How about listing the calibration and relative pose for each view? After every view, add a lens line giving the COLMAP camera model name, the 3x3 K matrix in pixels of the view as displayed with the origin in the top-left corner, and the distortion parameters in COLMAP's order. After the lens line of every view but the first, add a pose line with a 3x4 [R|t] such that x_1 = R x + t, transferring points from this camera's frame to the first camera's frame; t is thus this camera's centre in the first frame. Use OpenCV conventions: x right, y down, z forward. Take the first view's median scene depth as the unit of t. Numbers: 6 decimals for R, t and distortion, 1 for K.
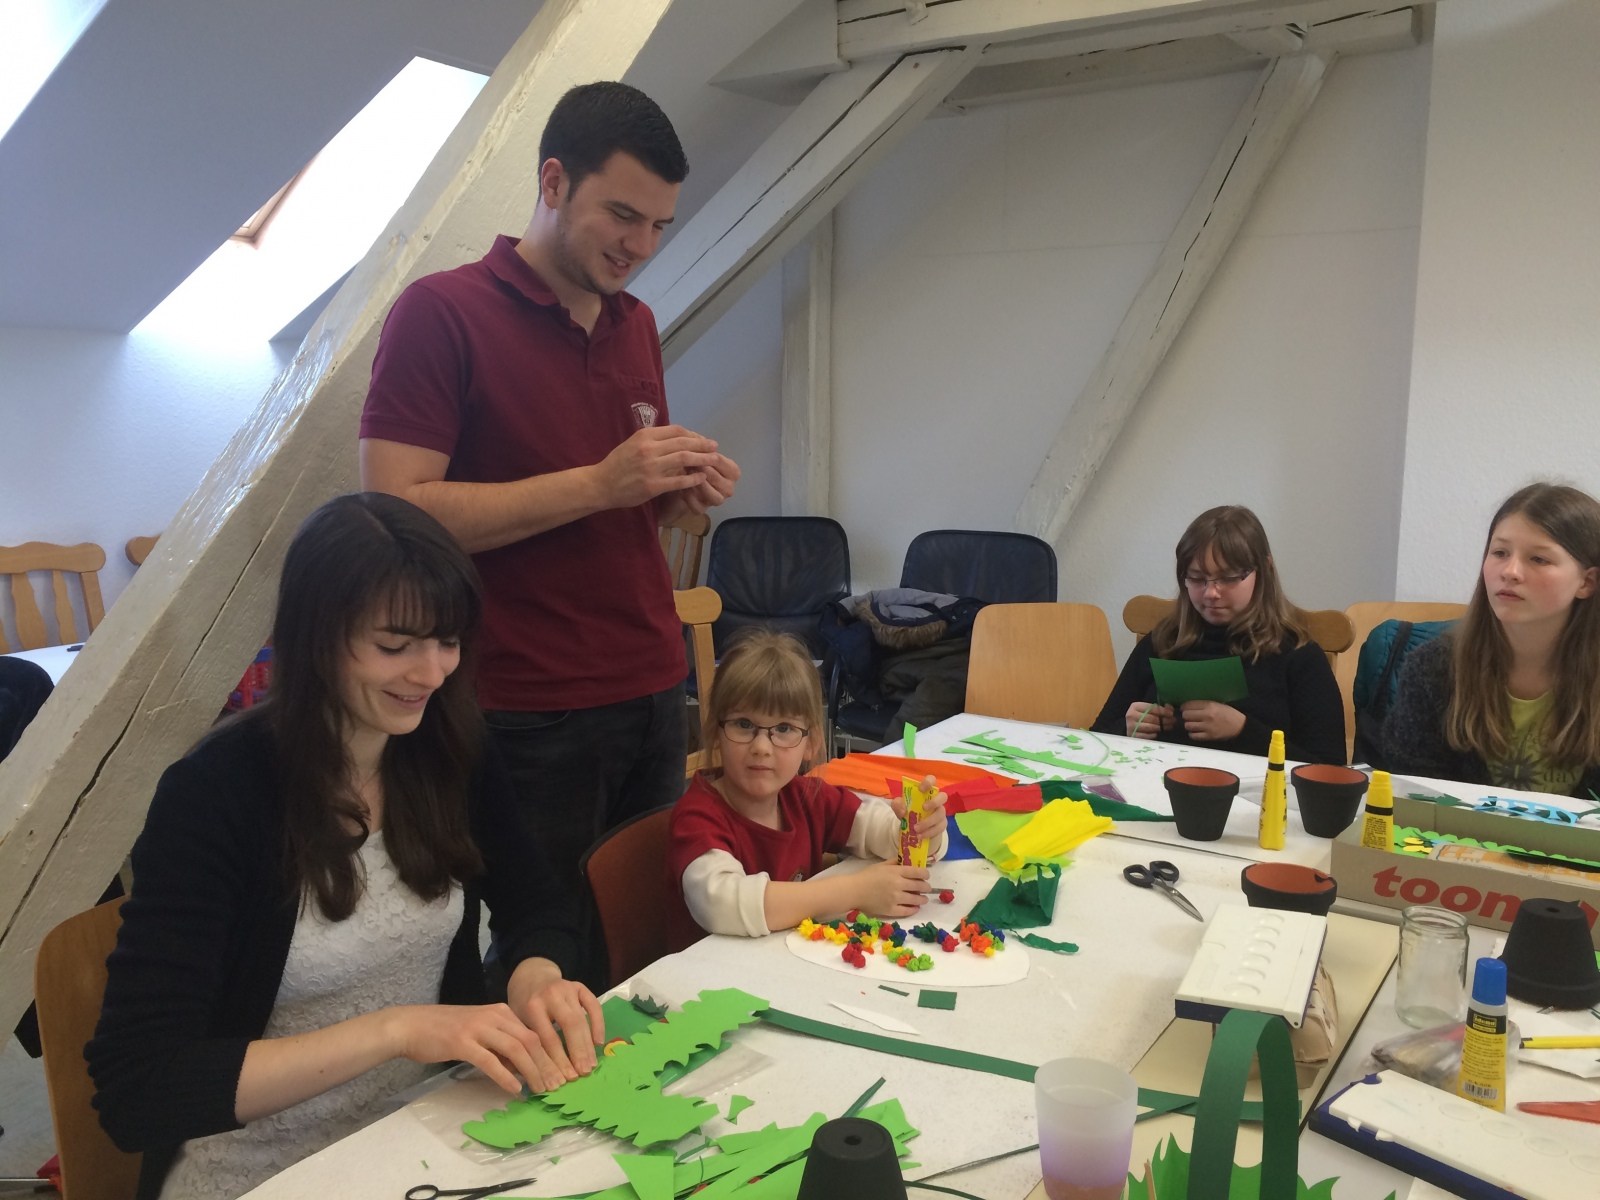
lens RADIAL K [[1360.8, 0, 805.2], [0, 1360.8, 600.5], [0, 0, 1]] dist [0.061024, 0.004149]
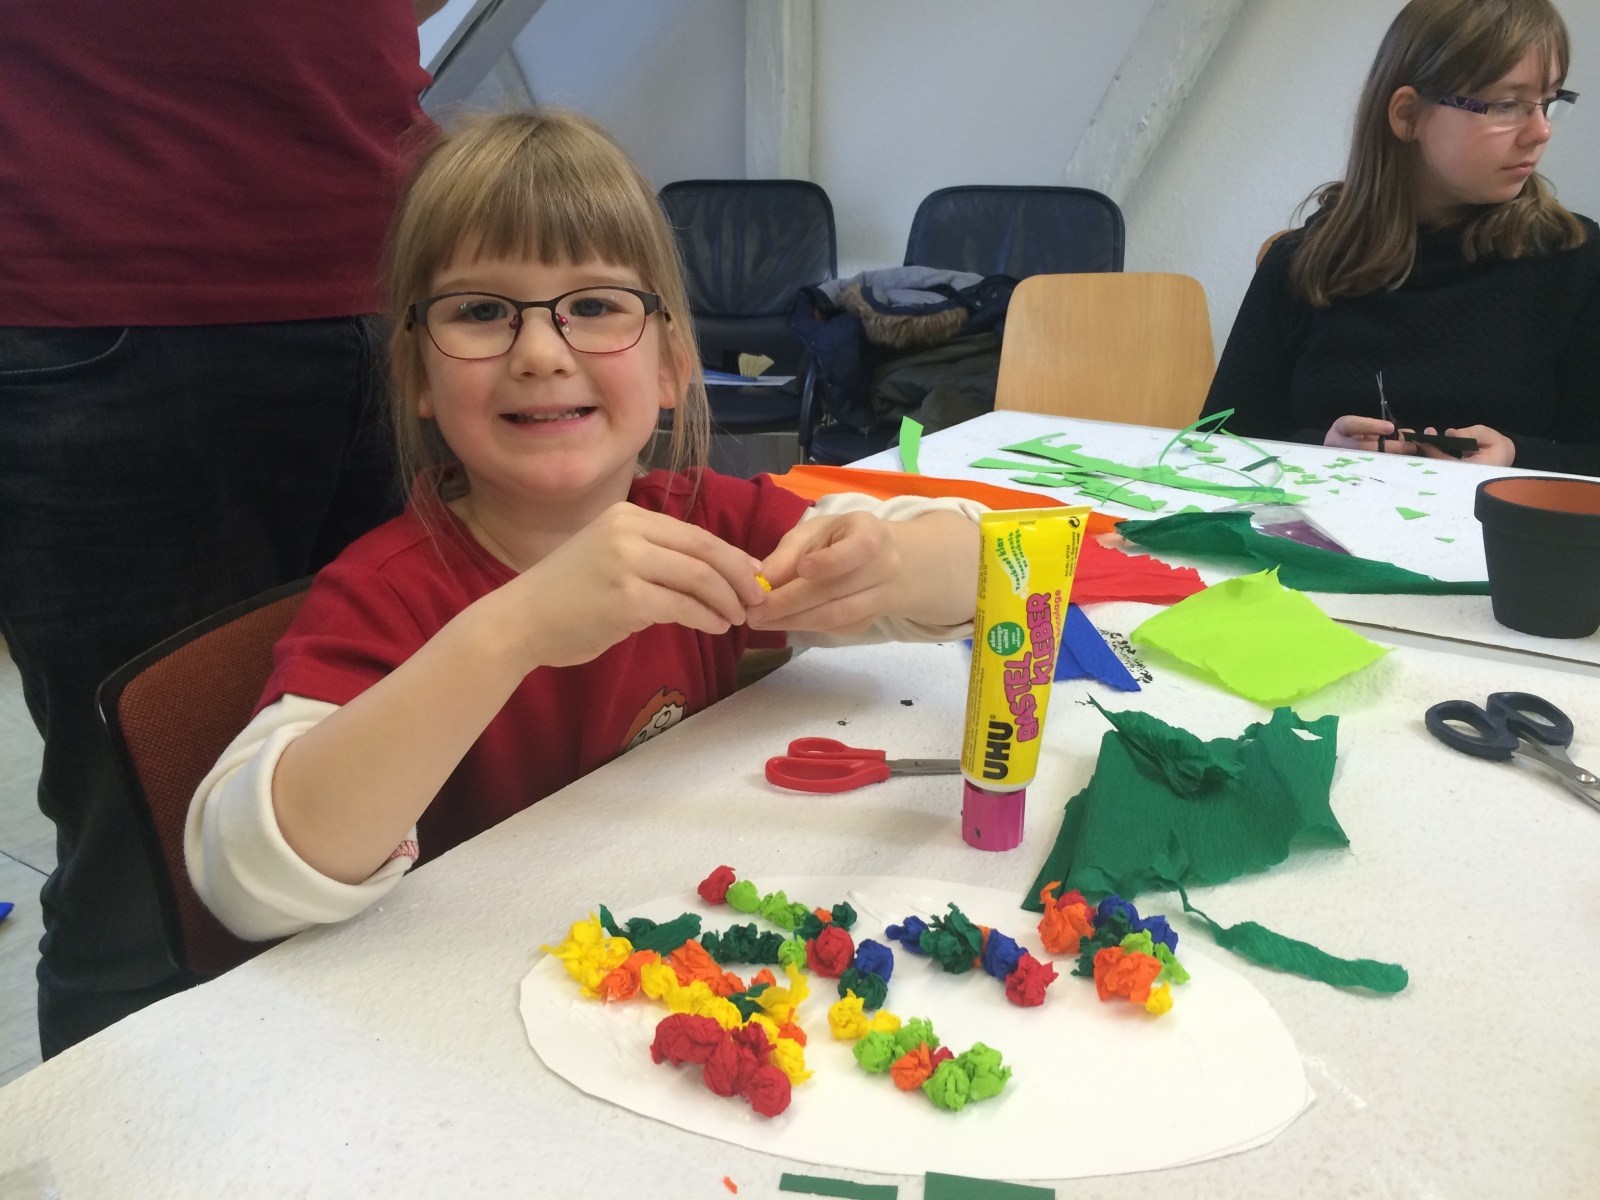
lens RADIAL K [[1360.8, 0, 798.1], [0, 1360.8, 597.9], [0, 0, 1]] dist [0.061024, 0.004149]
pose [[0.999957, 0.005720, -0.007274, 0.022090], [-0.004404, 0.985508, 0.169573, 0.043368], [0.008138, -0.169534, 0.985491, 0.276538]]
